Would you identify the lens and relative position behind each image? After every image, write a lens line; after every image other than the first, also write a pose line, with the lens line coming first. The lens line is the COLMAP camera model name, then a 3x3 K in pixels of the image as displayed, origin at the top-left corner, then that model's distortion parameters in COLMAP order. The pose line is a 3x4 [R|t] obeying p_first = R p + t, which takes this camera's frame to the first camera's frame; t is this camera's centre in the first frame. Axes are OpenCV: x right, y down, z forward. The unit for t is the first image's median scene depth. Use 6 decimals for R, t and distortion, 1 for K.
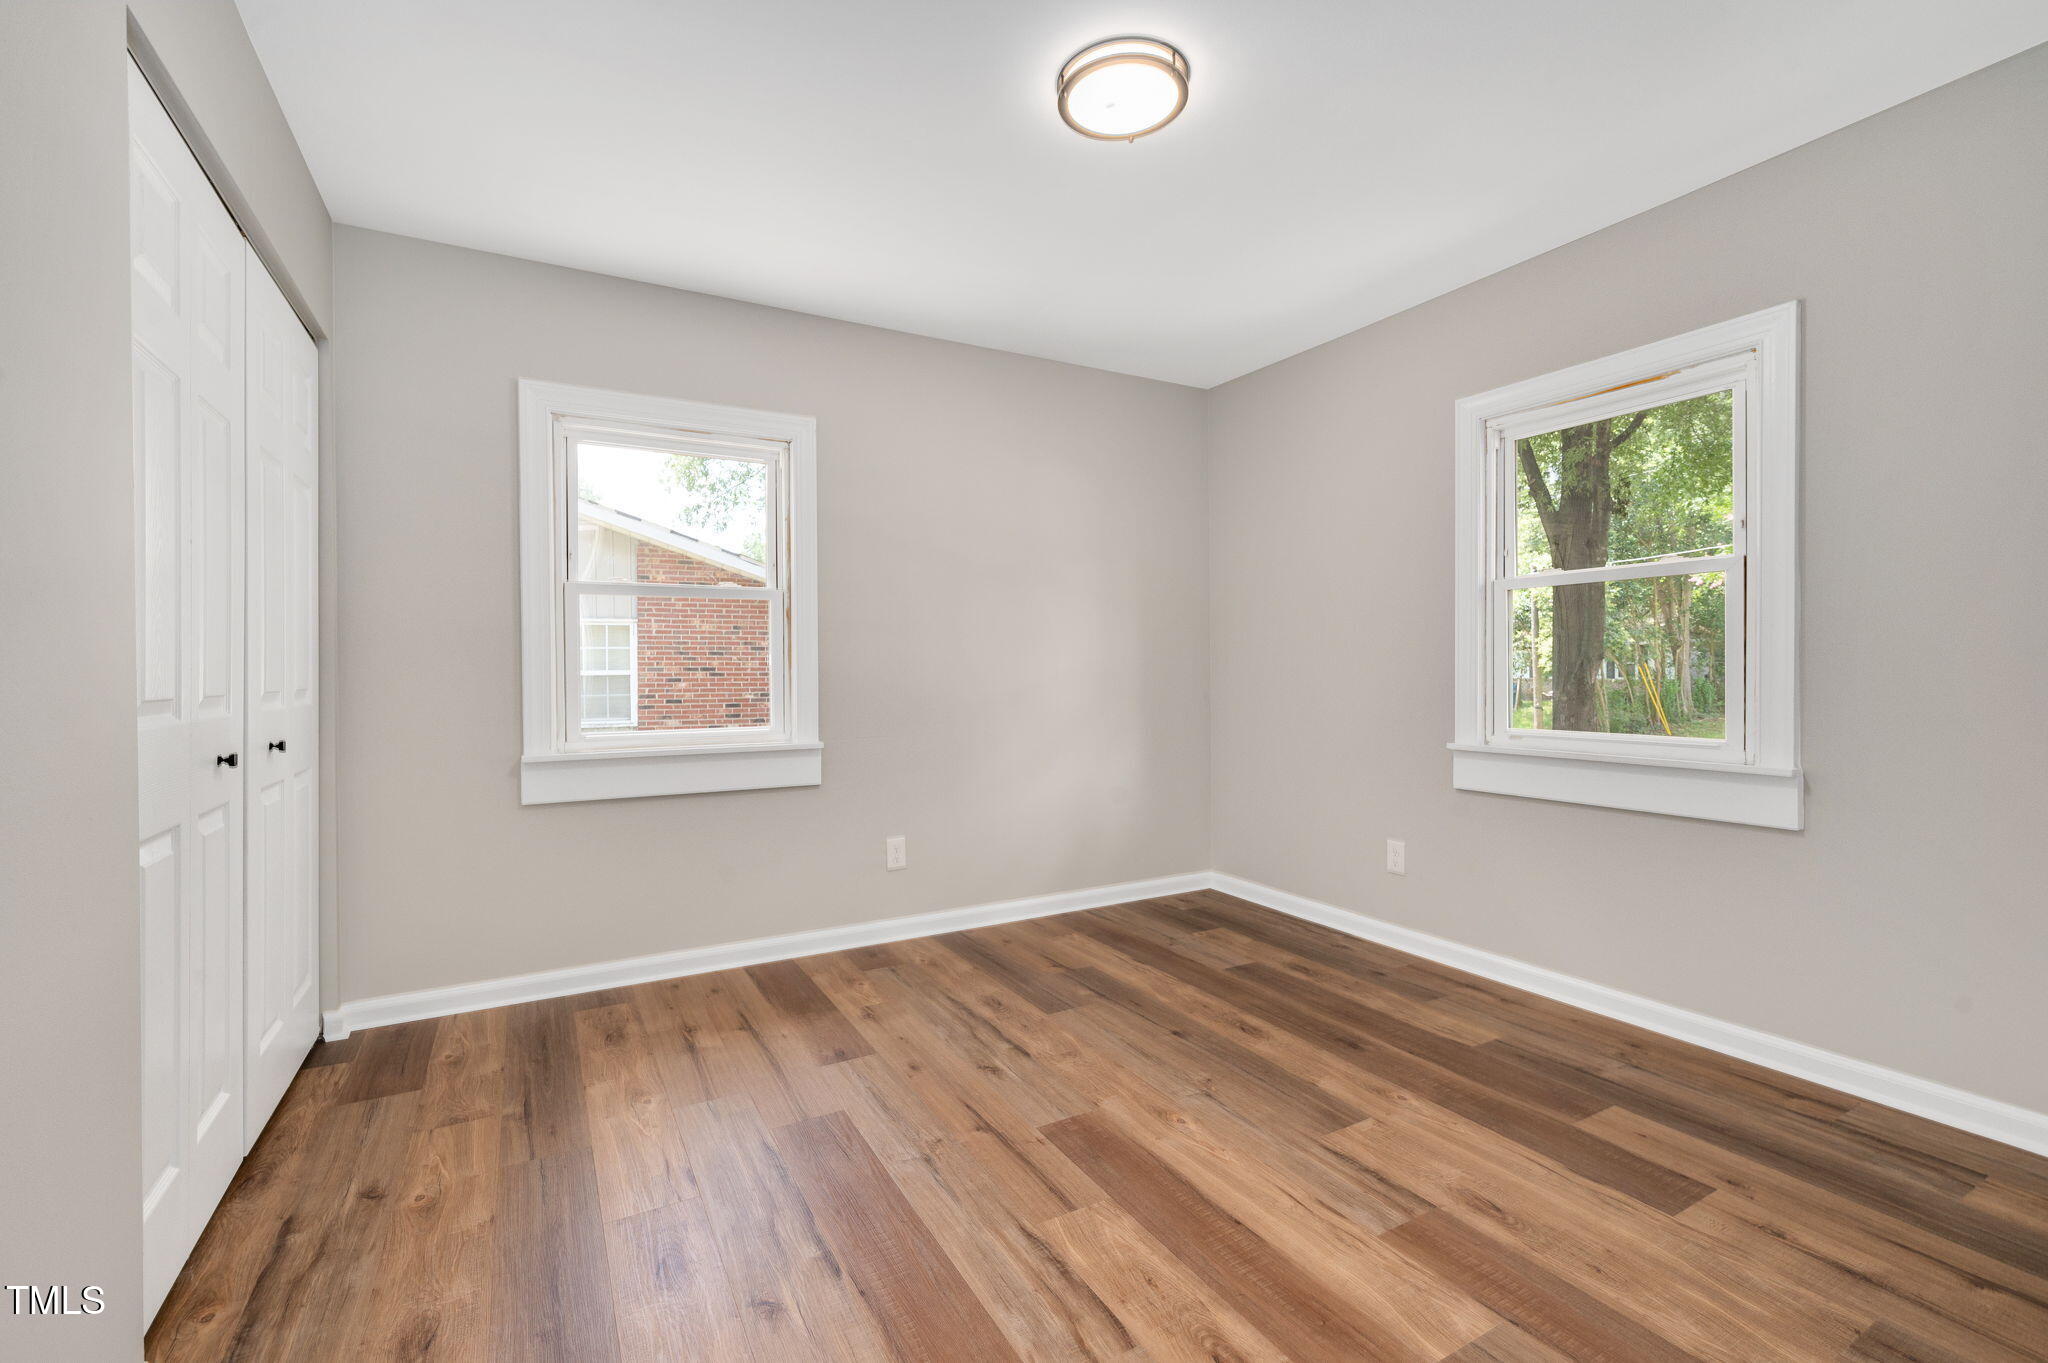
lens RADIAL K [[939.5, 0, 1062.6], [0, 939.5, 681.5], [0, 0, 1]] dist [0.001534, 0.000354]
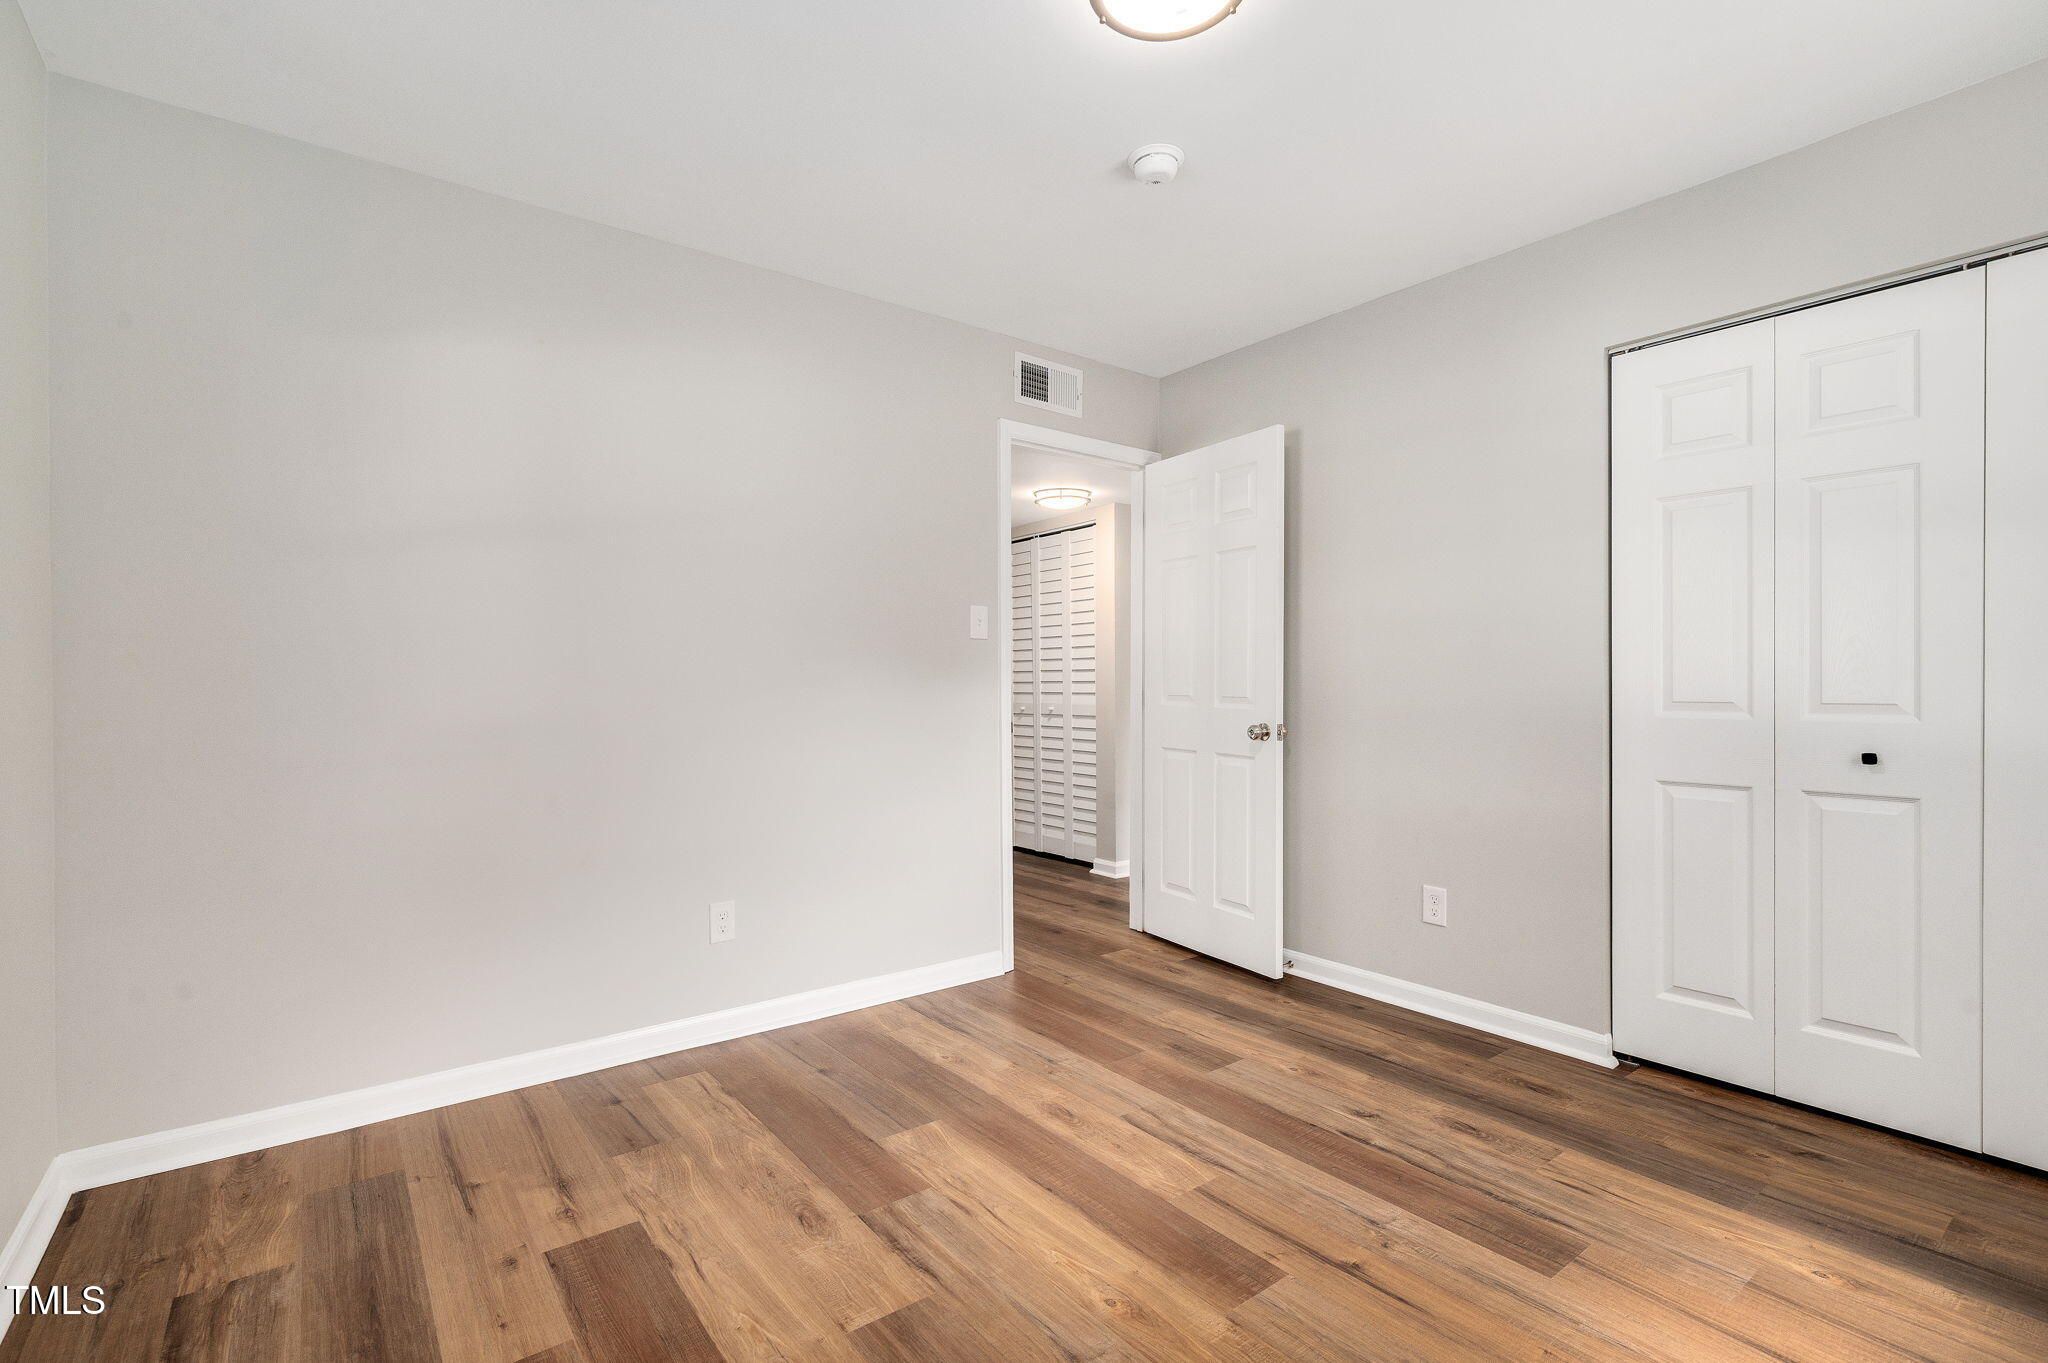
lens RADIAL K [[939.5, 0, 1062.6], [0, 939.5, 681.5], [0, 0, 1]] dist [0.001534, 0.000354]
pose [[-0.990490, 0.008187, -0.137339, 0.311276], [0.006438, 0.999893, 0.013171, -0.044063], [0.137432, 0.012162, -0.990437, 2.049334]]
